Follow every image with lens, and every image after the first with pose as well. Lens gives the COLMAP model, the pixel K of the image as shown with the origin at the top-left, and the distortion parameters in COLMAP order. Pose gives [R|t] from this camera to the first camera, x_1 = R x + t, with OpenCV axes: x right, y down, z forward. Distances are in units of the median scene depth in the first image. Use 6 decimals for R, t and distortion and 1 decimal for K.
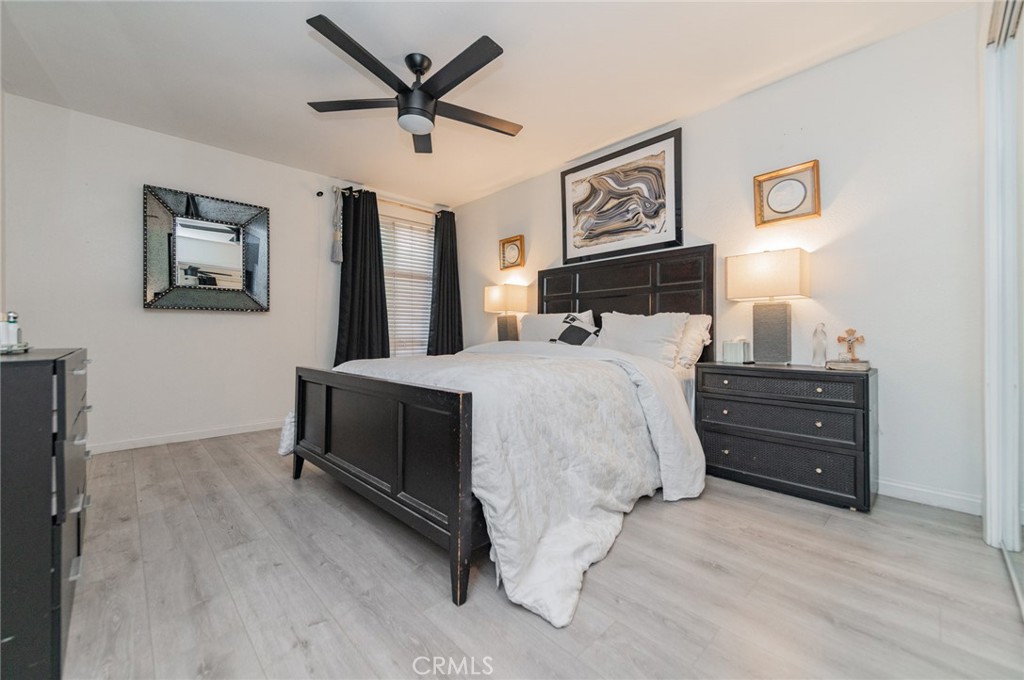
lens RADIAL K [[402.2, 0, 516.9], [0, 402.2, 339.3], [0, 0, 1]] dist [0.012272, -0.003783]
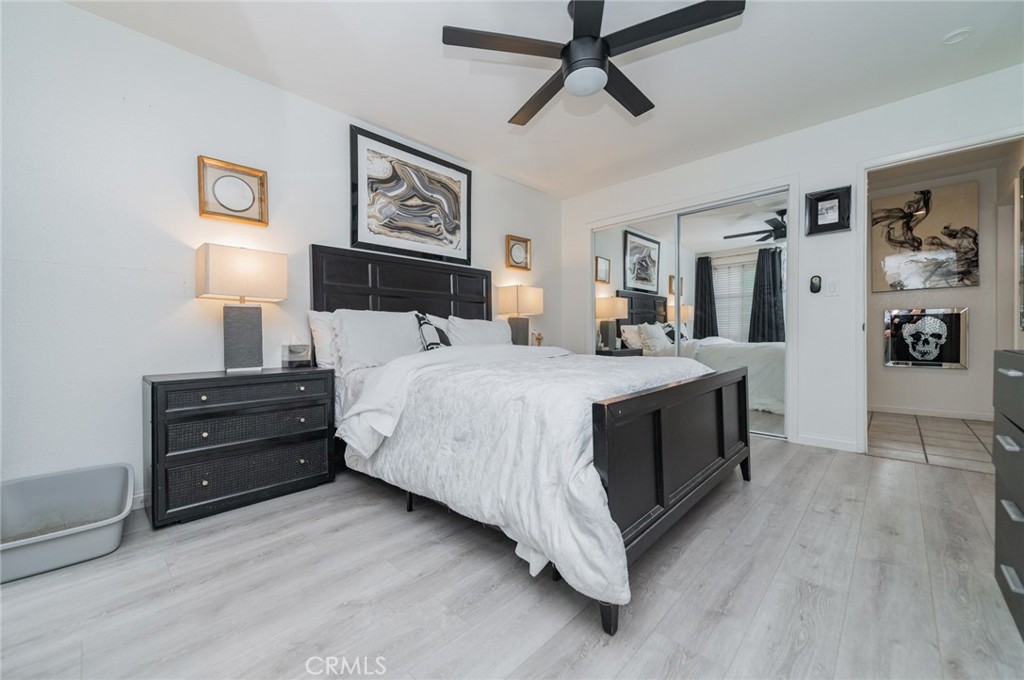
lens RADIAL K [[421.3, 0, 500.4], [0, 421.3, 337.5], [0, 0, 1]] dist [0.028697, -0.000555]
pose [[-0.050043, -0.006712, 0.998724, -0.826244], [0.021539, 0.999738, 0.007798, -0.017266], [-0.998515, 0.021902, -0.049886, 0.900705]]
